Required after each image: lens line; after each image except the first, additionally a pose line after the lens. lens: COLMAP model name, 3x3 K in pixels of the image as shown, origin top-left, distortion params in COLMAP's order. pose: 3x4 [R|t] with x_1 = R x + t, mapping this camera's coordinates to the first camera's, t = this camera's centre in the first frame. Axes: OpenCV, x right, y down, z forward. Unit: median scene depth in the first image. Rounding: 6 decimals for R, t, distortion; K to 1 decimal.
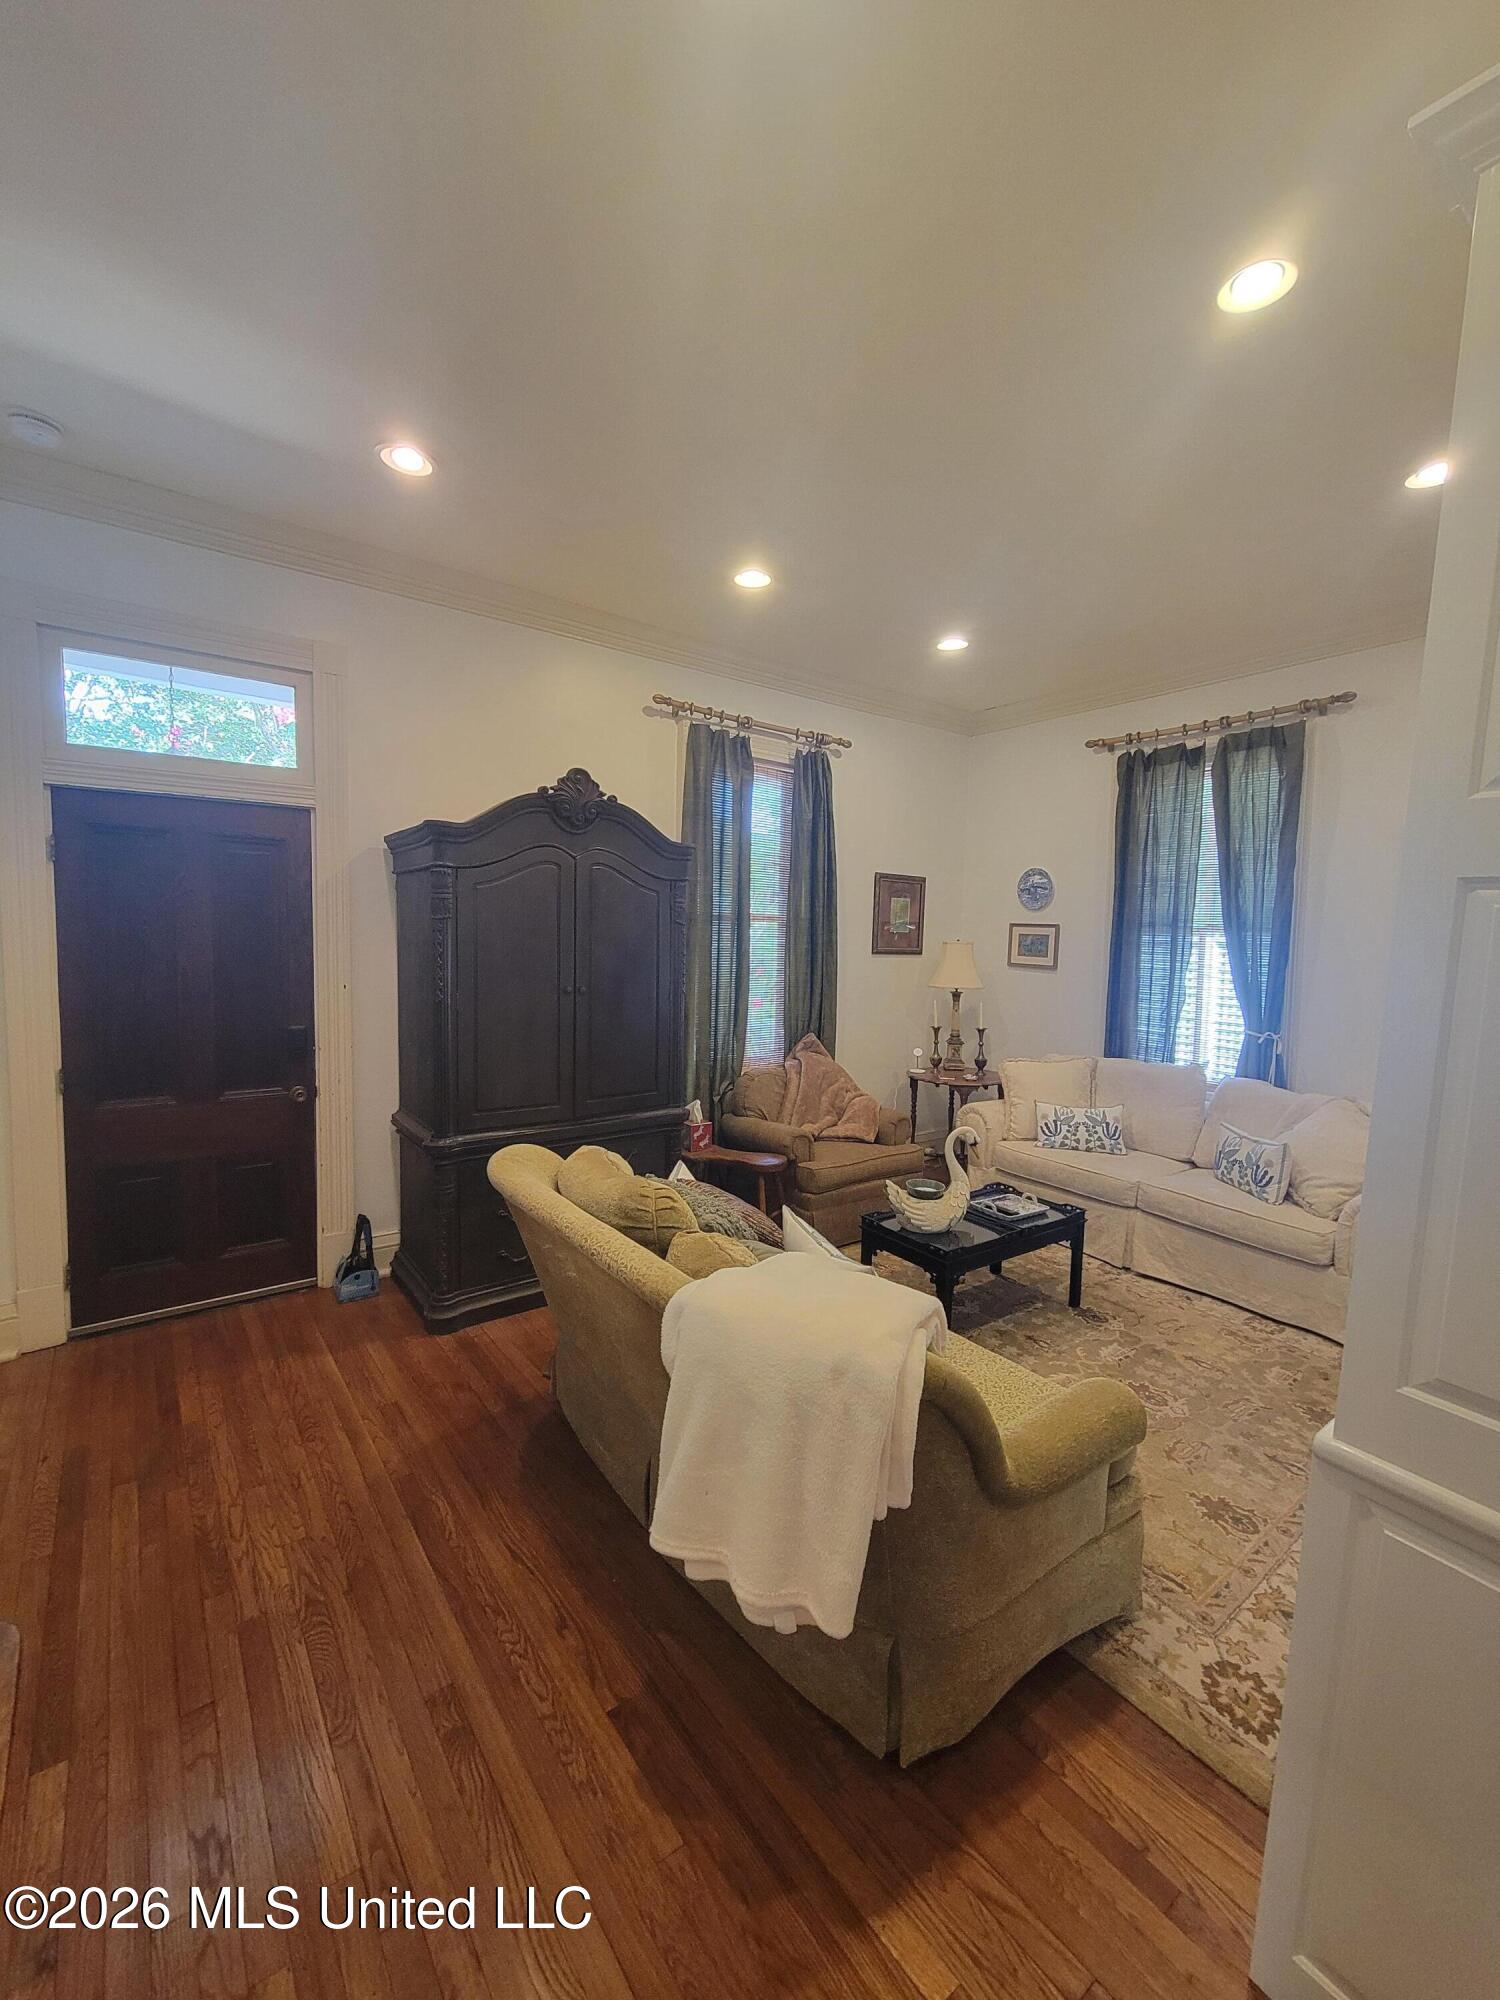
lens RADIAL K [[818.3, 0, 742.2], [0, 818.3, 998.9], [0, 0, 1]] dist [0.009496, -0.006475]
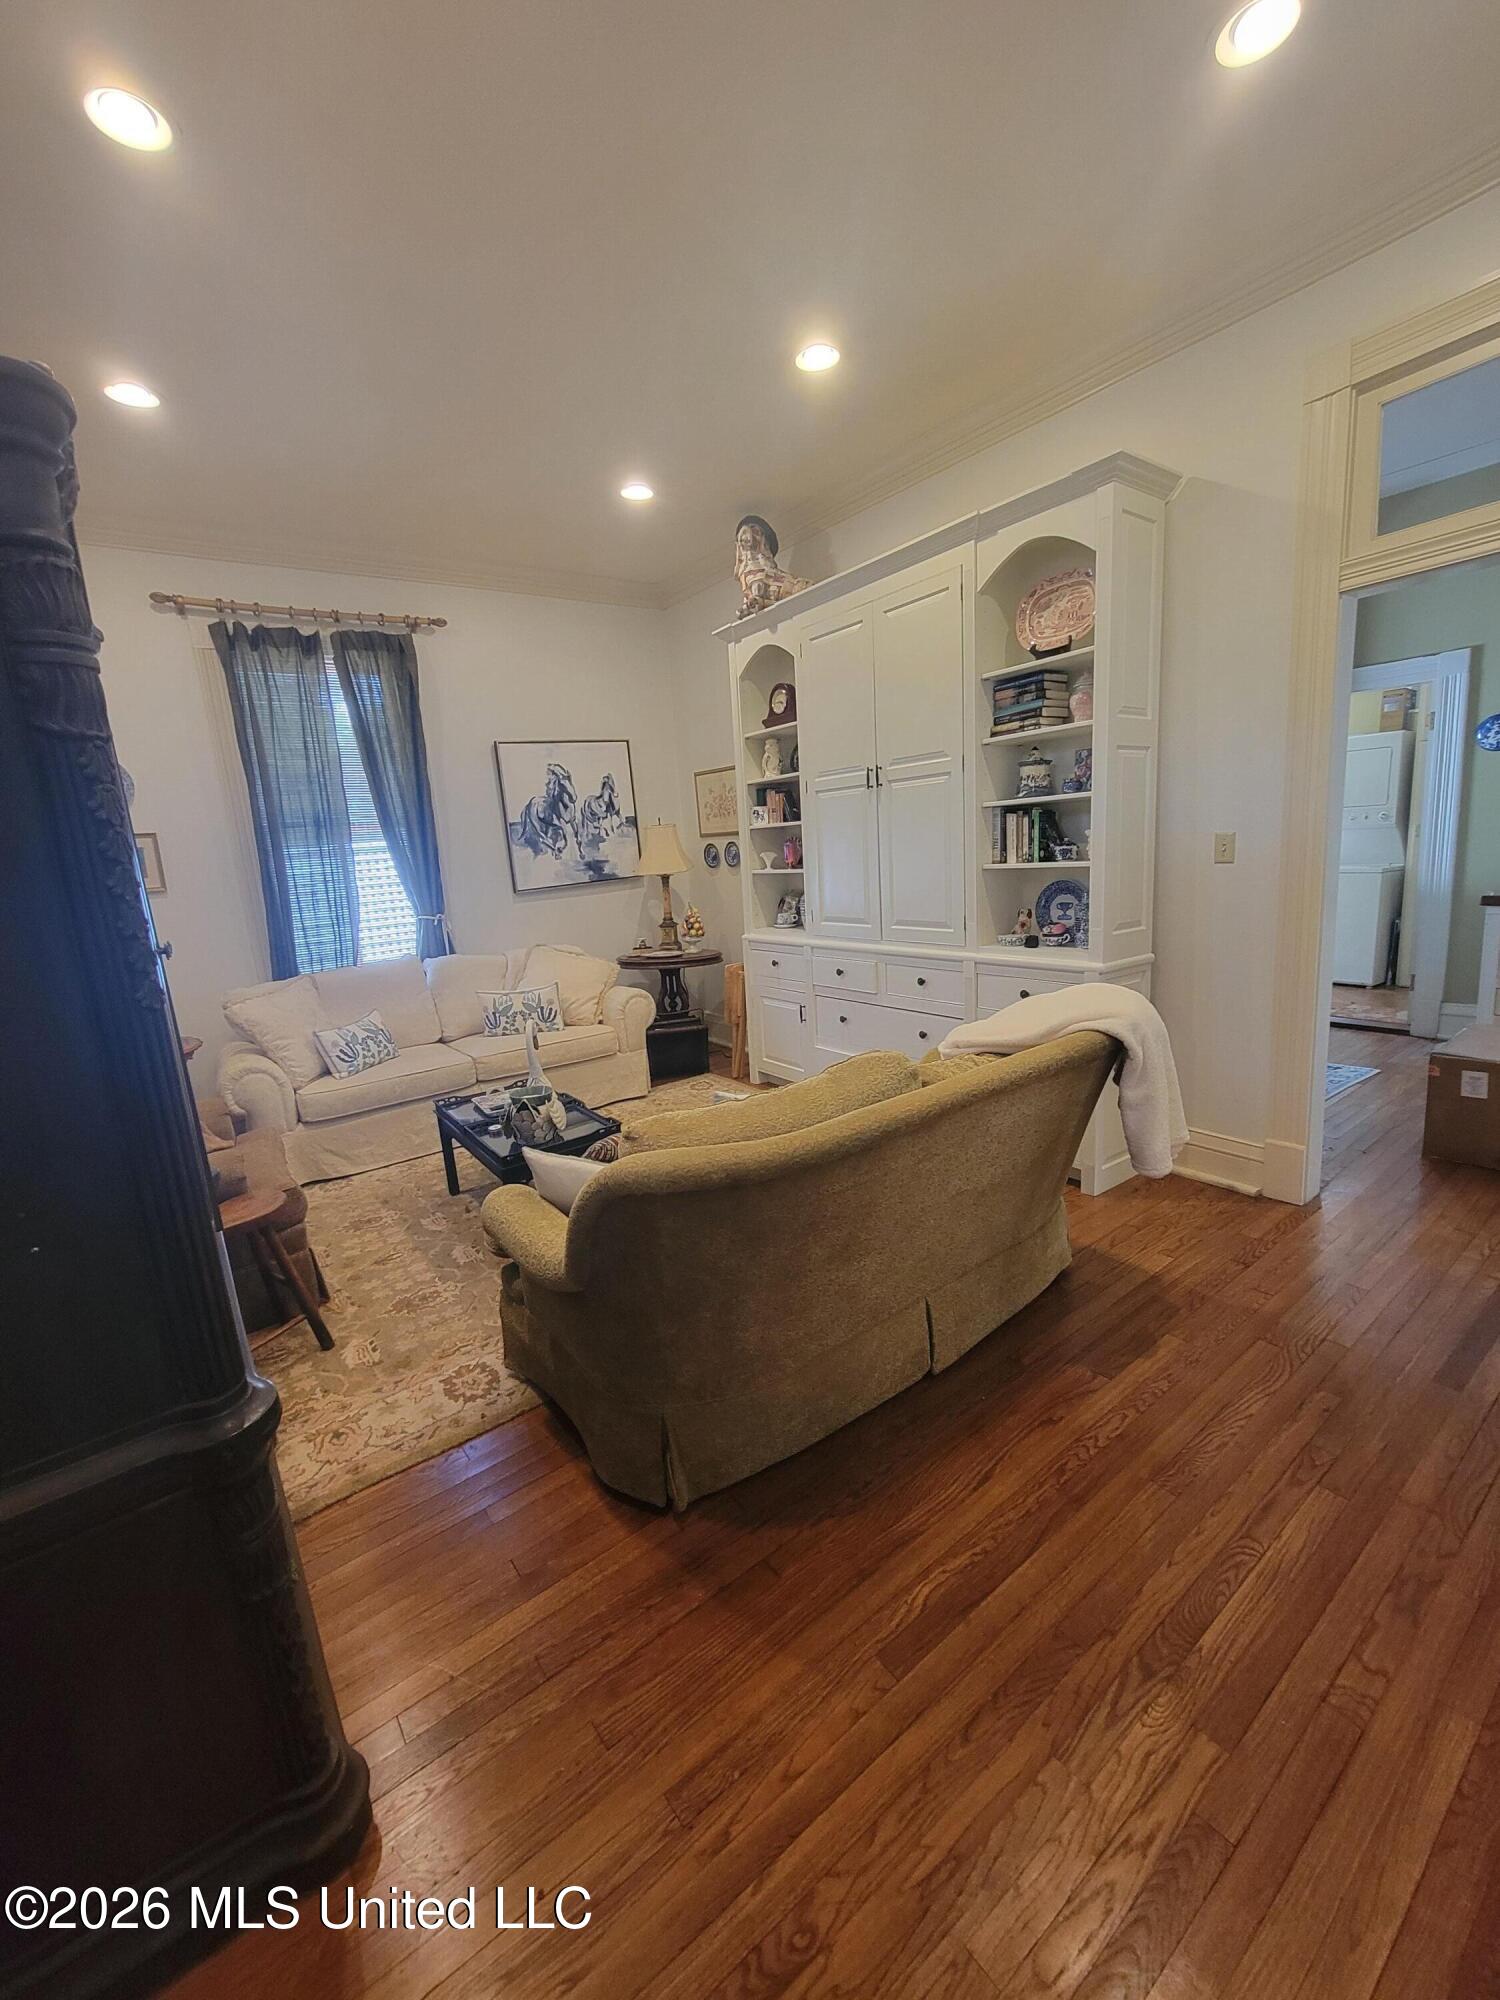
lens RADIAL K [[818.3, 0, 742.2], [0, 818.3, 998.9], [0, 0, 1]] dist [0.009496, -0.006475]
pose [[-0.007092, -0.214434, 0.976713, -1.037885], [0.151844, 0.965180, 0.213004, -0.050872], [-0.988379, 0.149818, 0.025715, 1.168499]]
